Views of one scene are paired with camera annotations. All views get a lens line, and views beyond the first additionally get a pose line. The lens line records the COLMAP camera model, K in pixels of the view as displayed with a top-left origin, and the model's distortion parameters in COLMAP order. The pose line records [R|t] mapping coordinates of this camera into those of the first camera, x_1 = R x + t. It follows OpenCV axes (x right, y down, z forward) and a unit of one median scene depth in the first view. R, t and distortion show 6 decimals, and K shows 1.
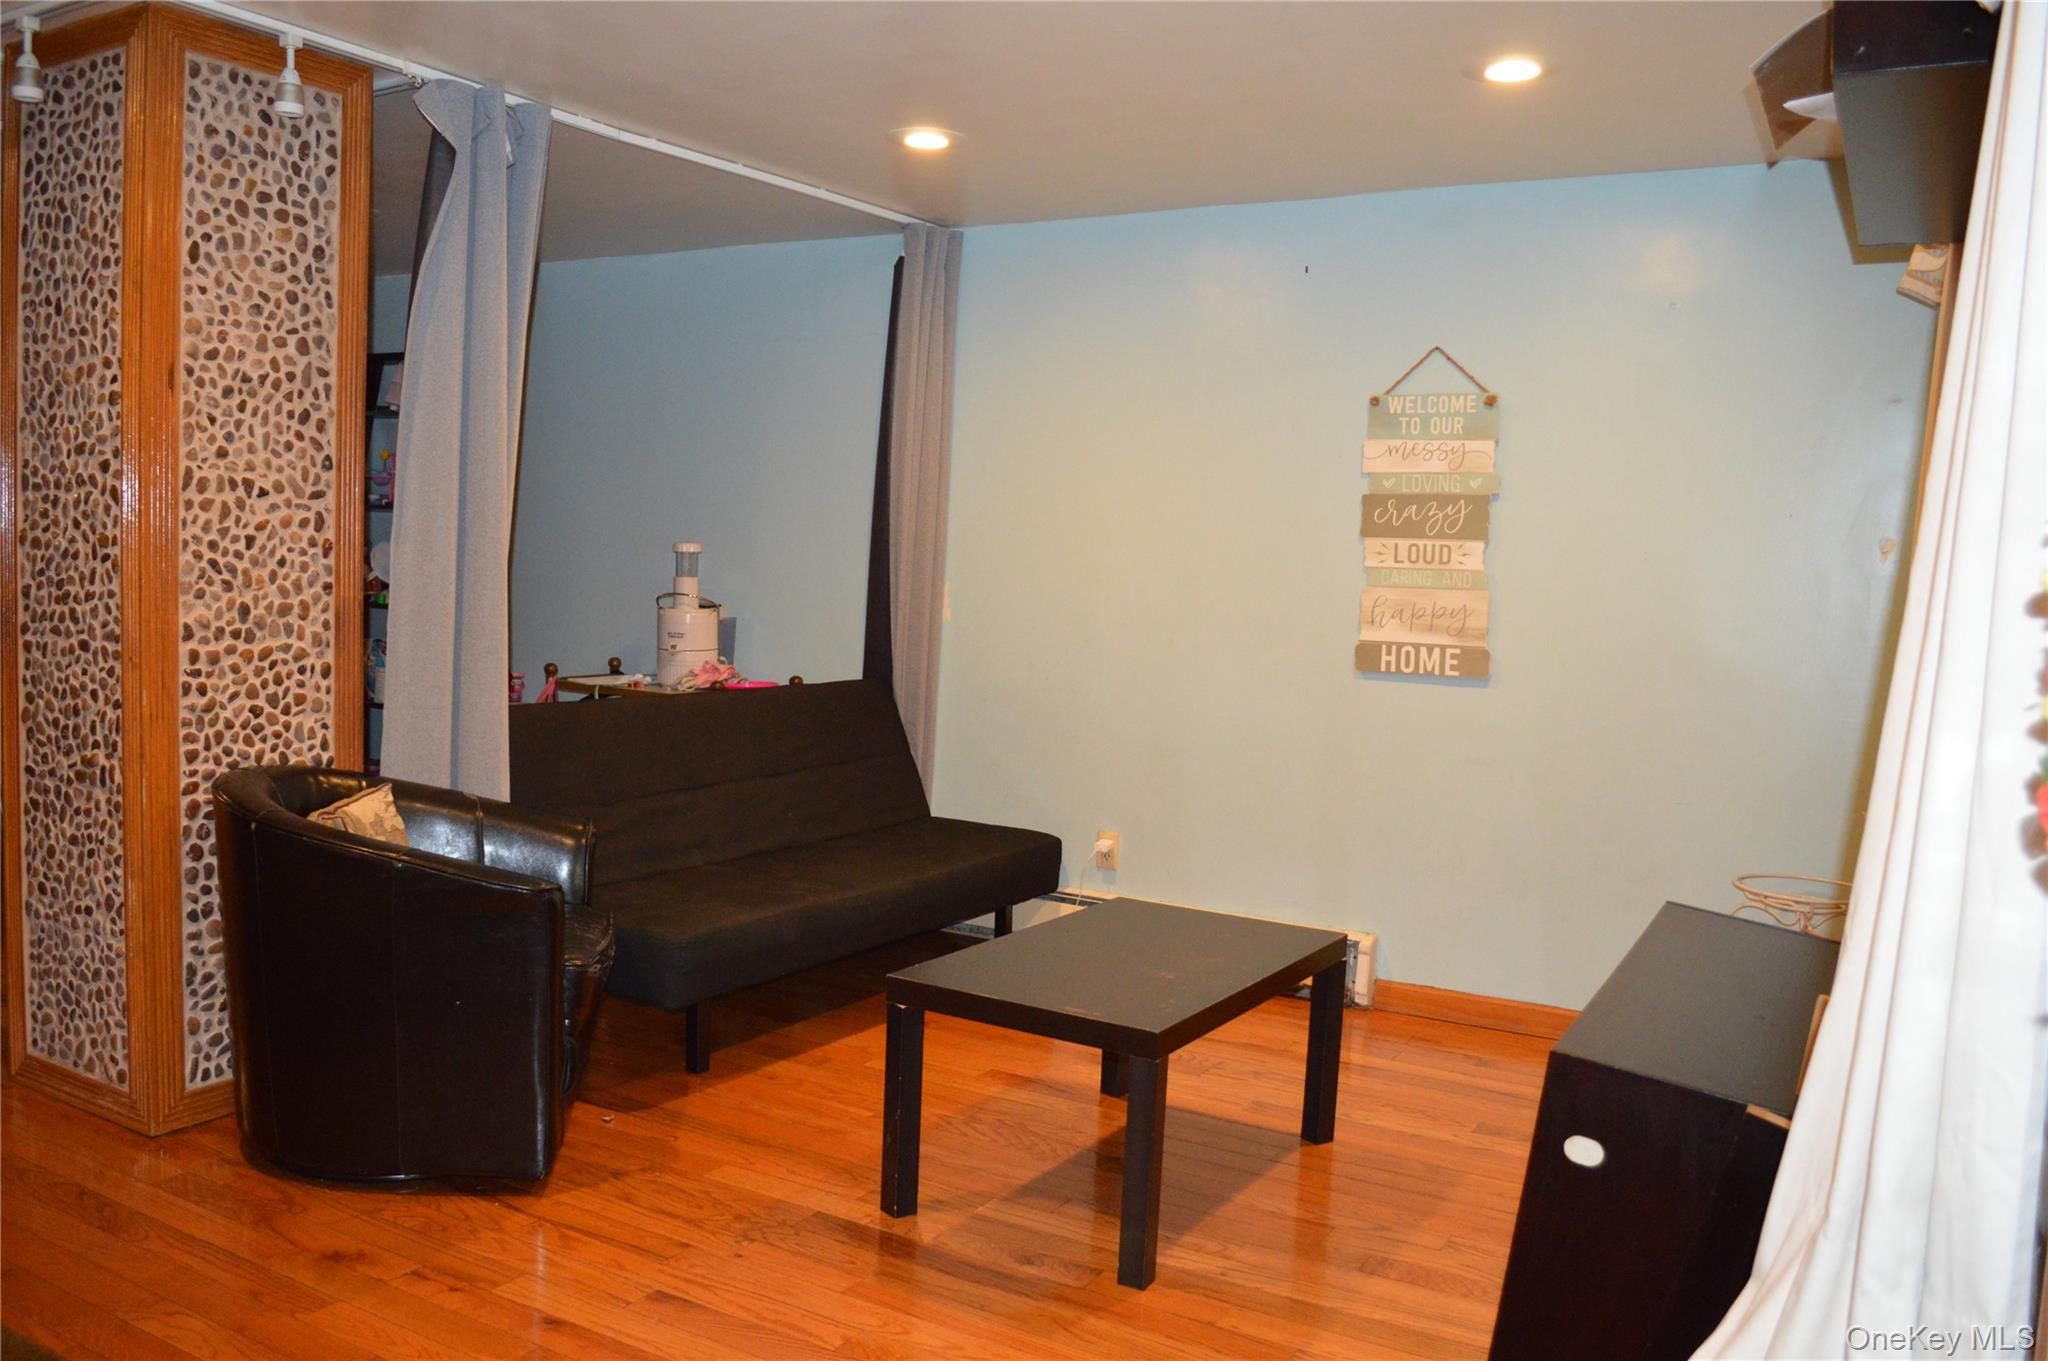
lens RADIAL K [[1631.6, 0, 1023.4], [0, 1631.6, 678.3], [0, 0, 1]] dist [-0.086683, 0.021151]
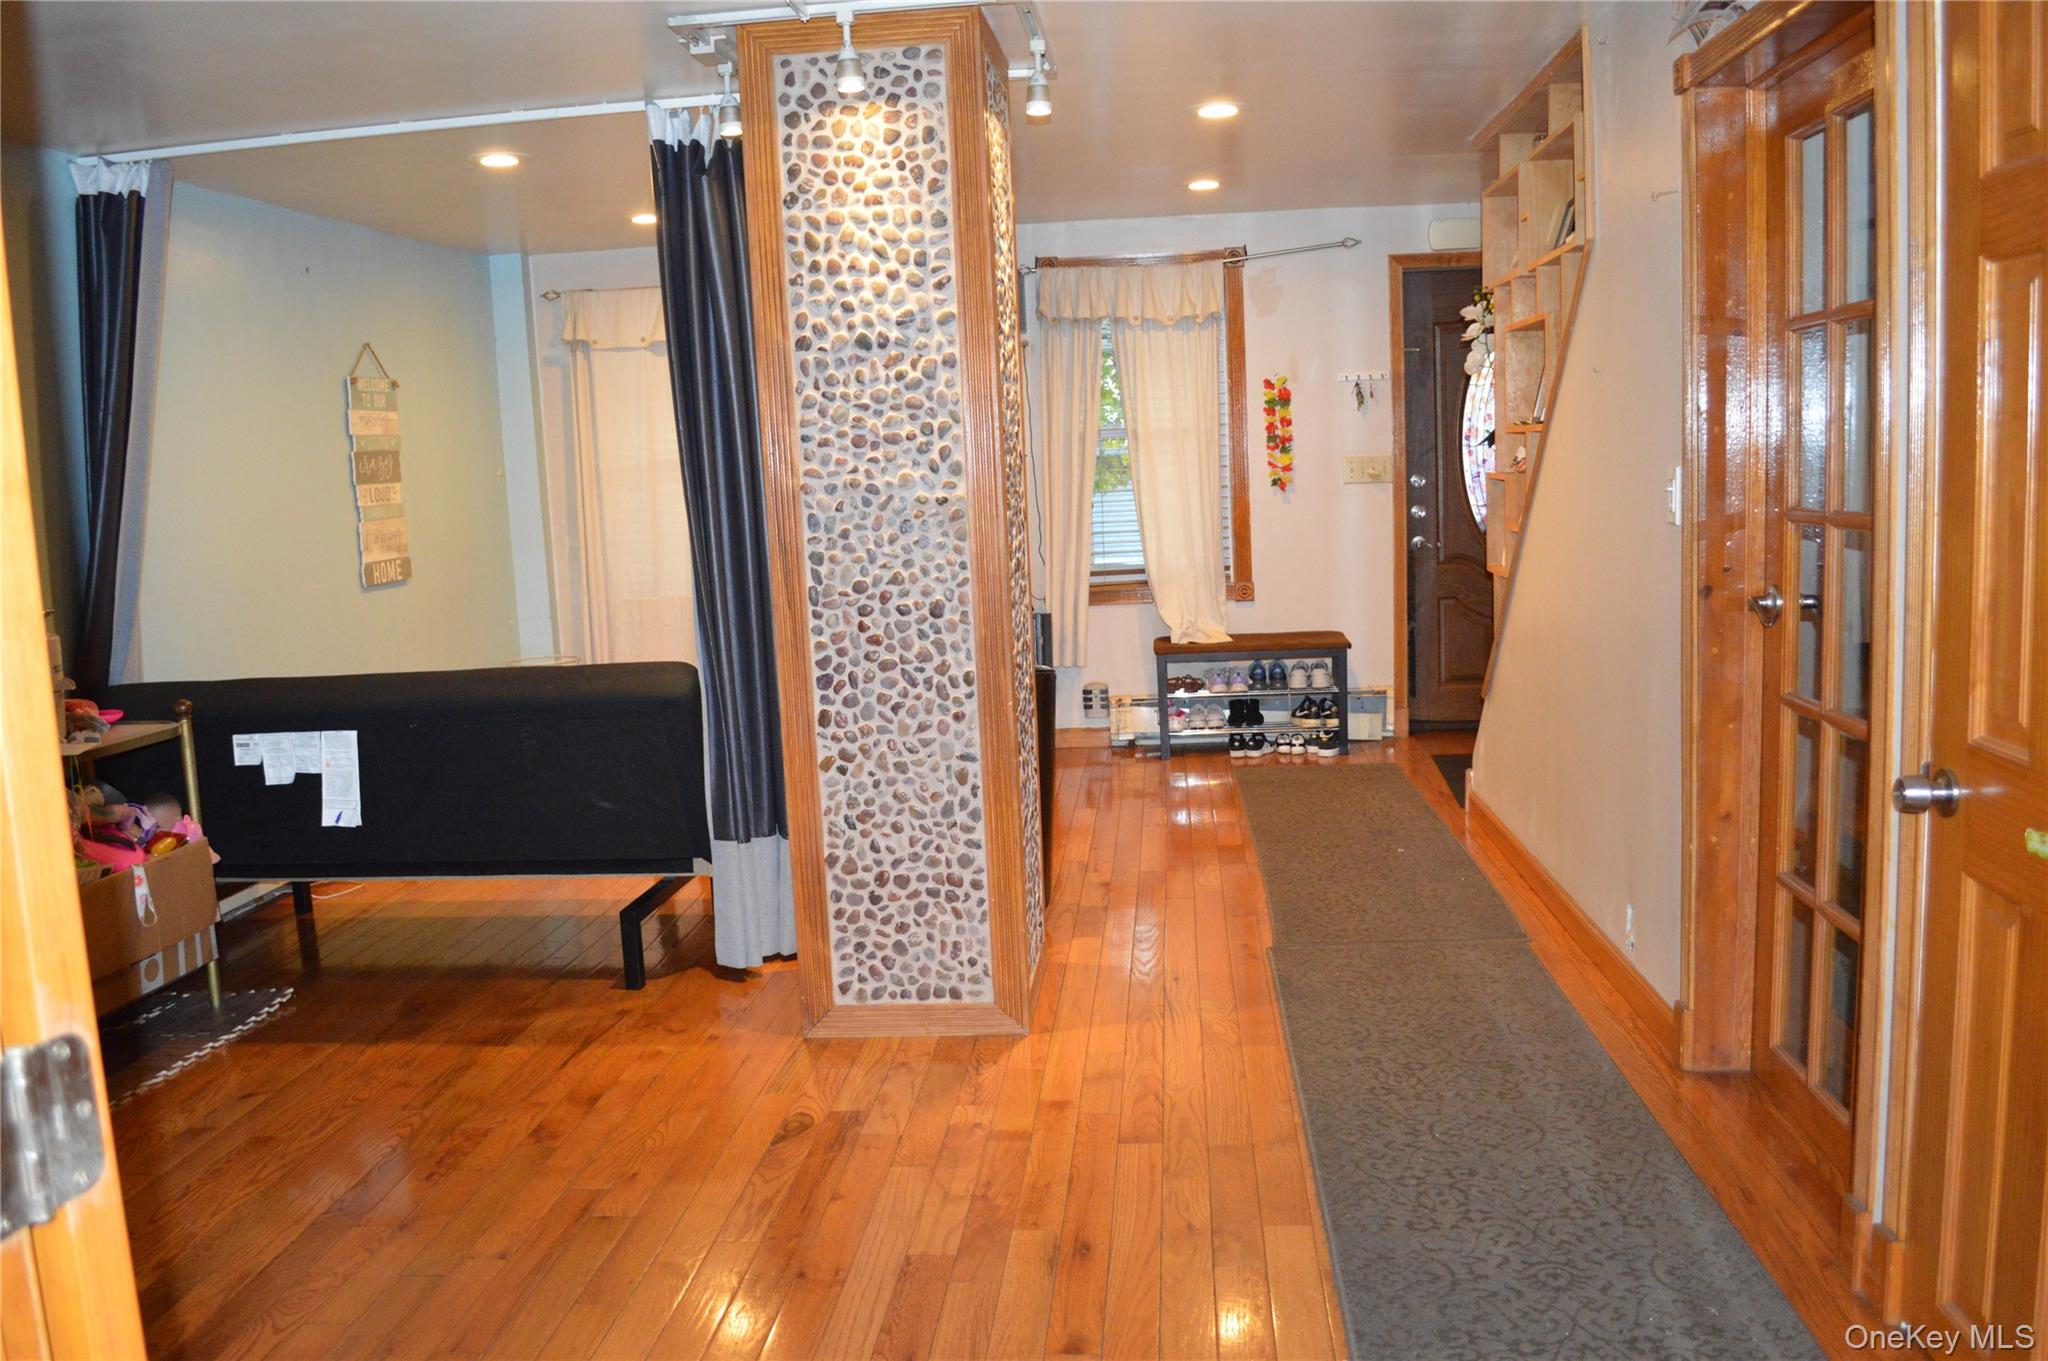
lens RADIAL K [[1631.6, 0, 1008.9], [0, 1631.6, 675.0], [0, 0, 1]] dist [-0.086683, 0.021151]
pose [[-0.405954, -0.139463, 0.903190, -1.221328], [0.101137, 0.975361, 0.196065, -0.141161], [-0.908280, 0.170939, -0.381847, 1.066875]]
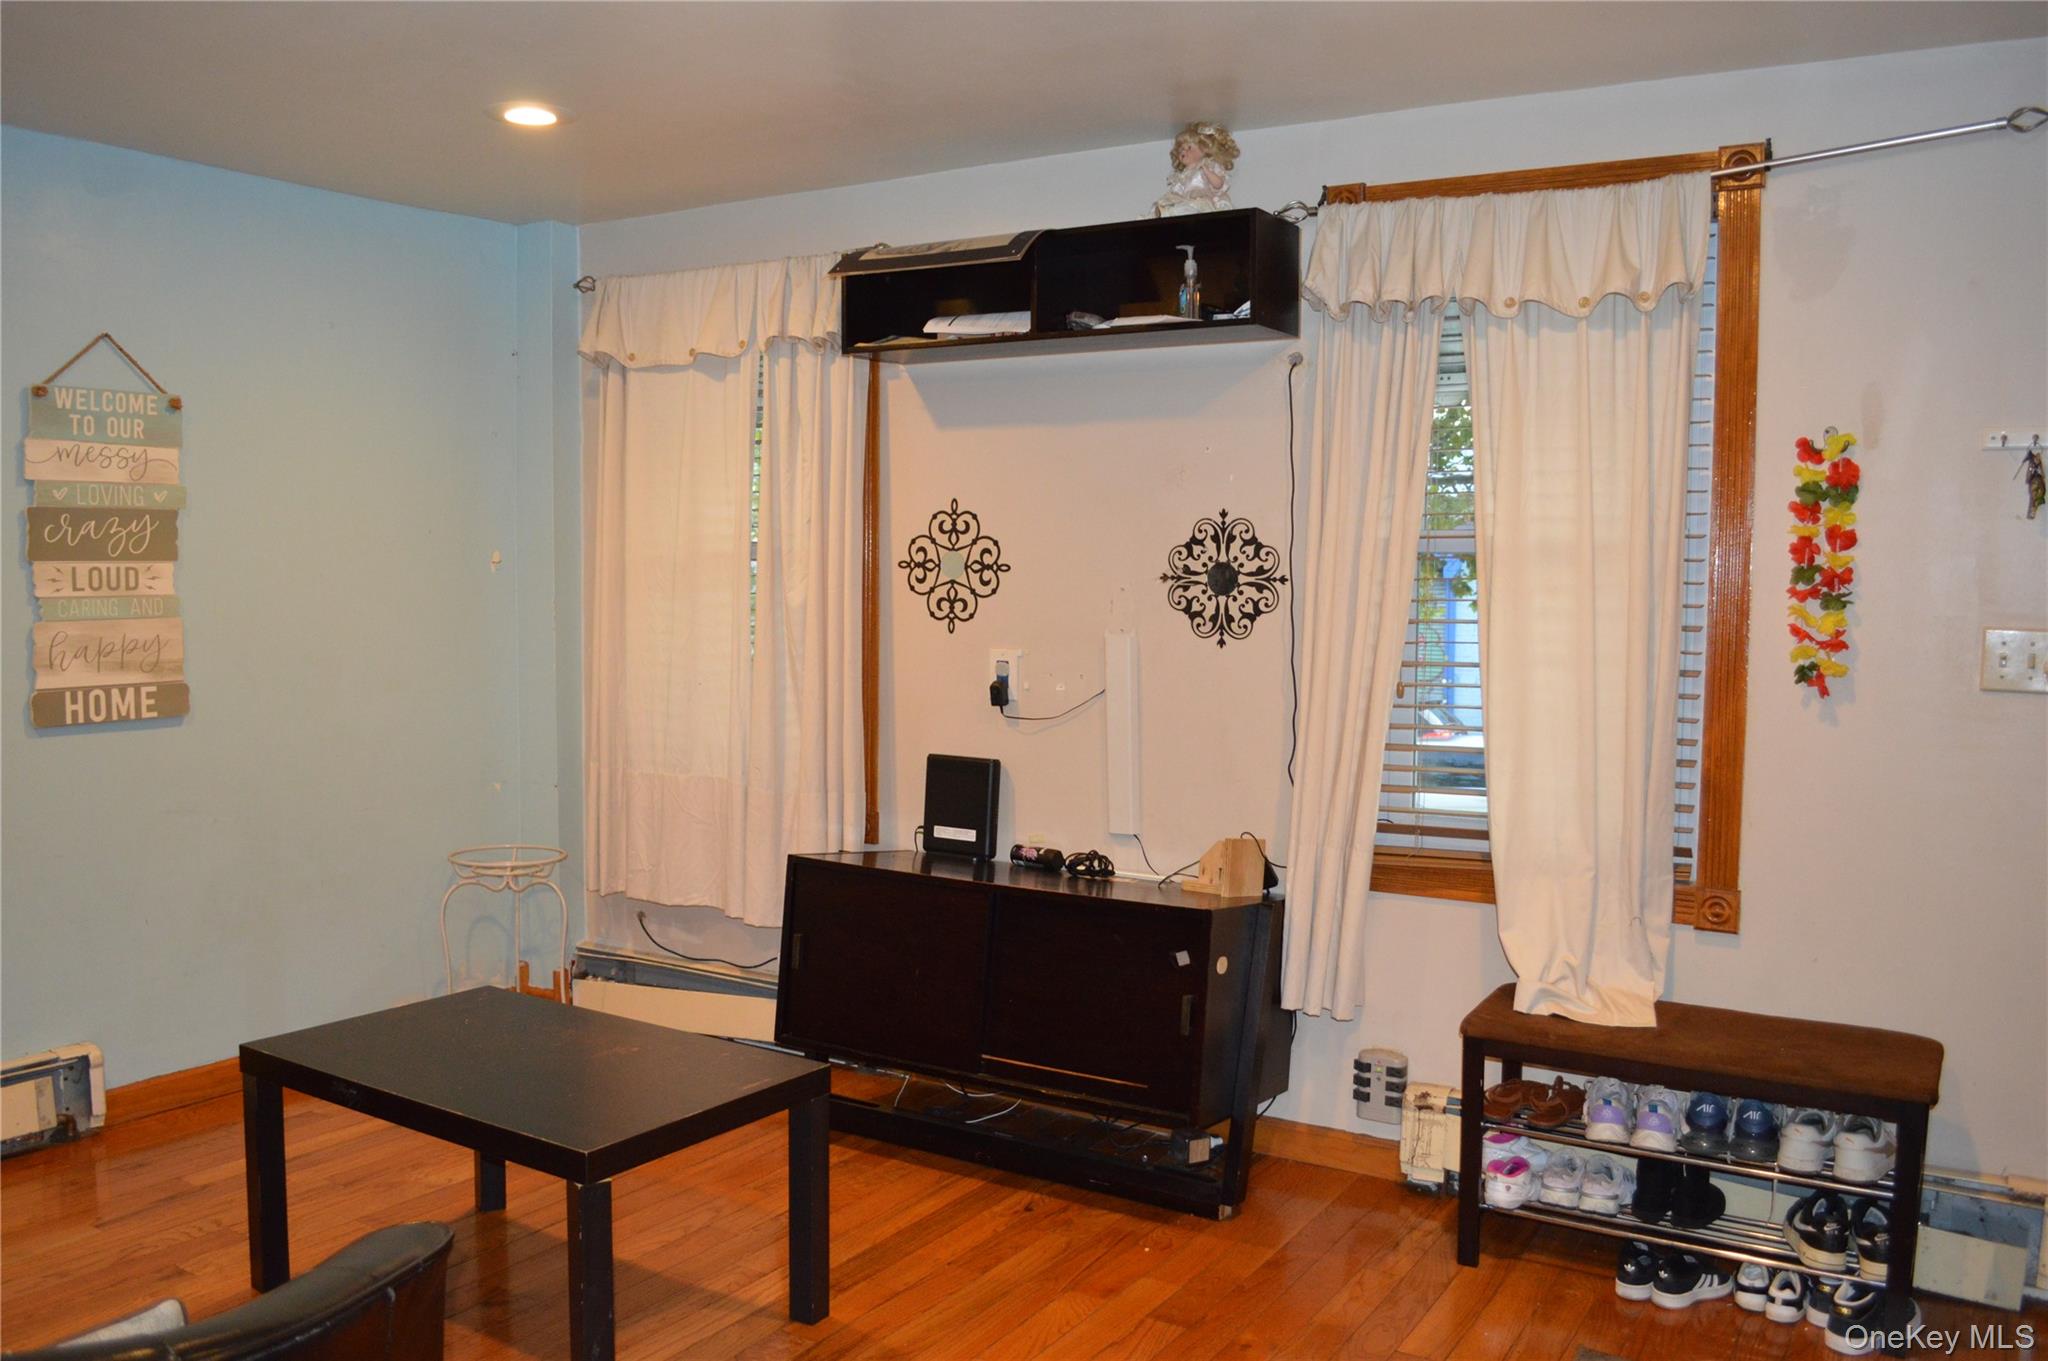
lens RADIAL K [[1631.6, 0, 1016.7], [0, 1631.6, 679.3], [0, 0, 1]] dist [-0.086683, 0.021151]
pose [[0.046622, -0.102661, 0.993623, -0.558279], [0.067802, 0.992736, 0.099388, -0.075102], [-0.996609, 0.062736, 0.053244, 0.490279]]
